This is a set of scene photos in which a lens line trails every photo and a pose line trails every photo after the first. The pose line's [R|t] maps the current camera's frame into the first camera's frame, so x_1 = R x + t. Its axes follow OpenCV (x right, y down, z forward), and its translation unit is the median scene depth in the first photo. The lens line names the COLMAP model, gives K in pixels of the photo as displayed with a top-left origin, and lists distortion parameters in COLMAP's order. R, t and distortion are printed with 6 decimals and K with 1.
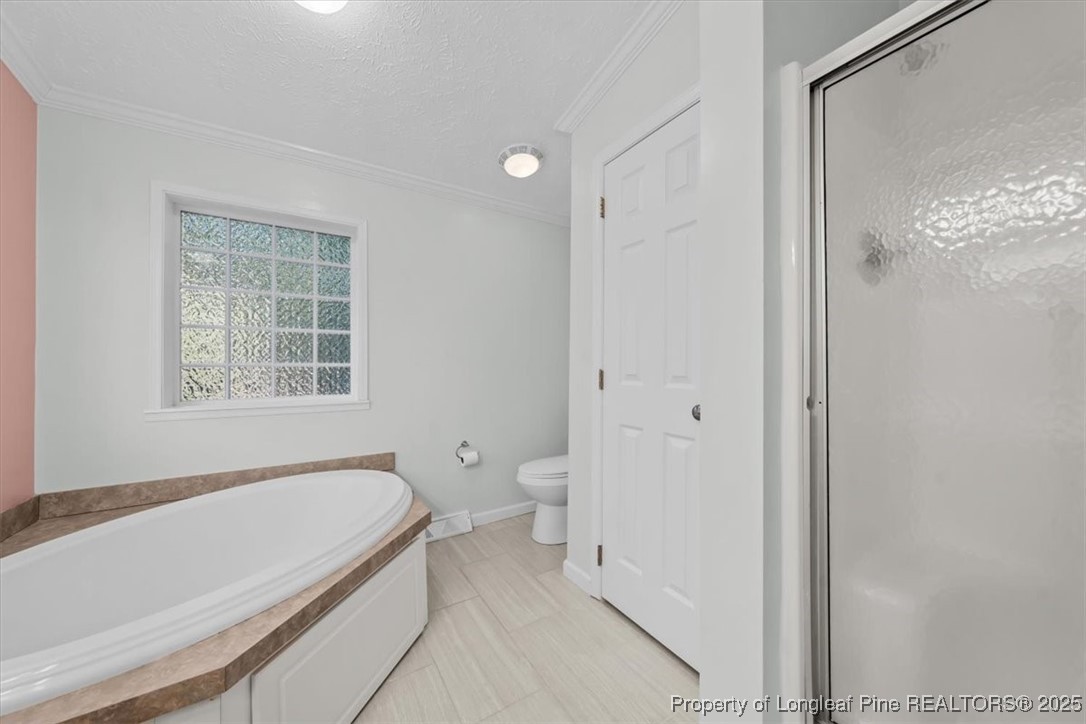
lens RADIAL K [[373.9, 0, 540.0], [0, 373.9, 359.7], [0, 0, 1]] dist [-0.002318, -0.000006]
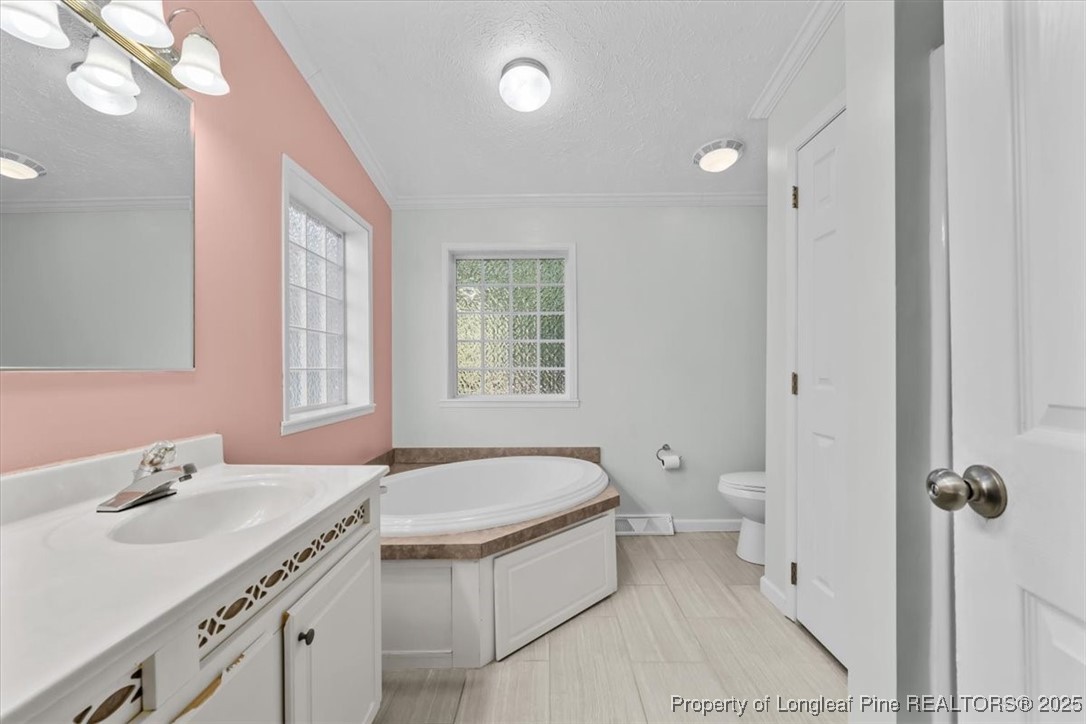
lens RADIAL K [[428.3, 0, 539.0], [0, 428.3, 356.9], [0, 0, 1]] dist [0.001925, 0.000075]
pose [[0.842346, -0.017014, -0.538668, 0.164280], [0.009394, 0.999813, -0.016889, -0.000990], [0.538855, 0.009167, 0.842349, -0.189447]]
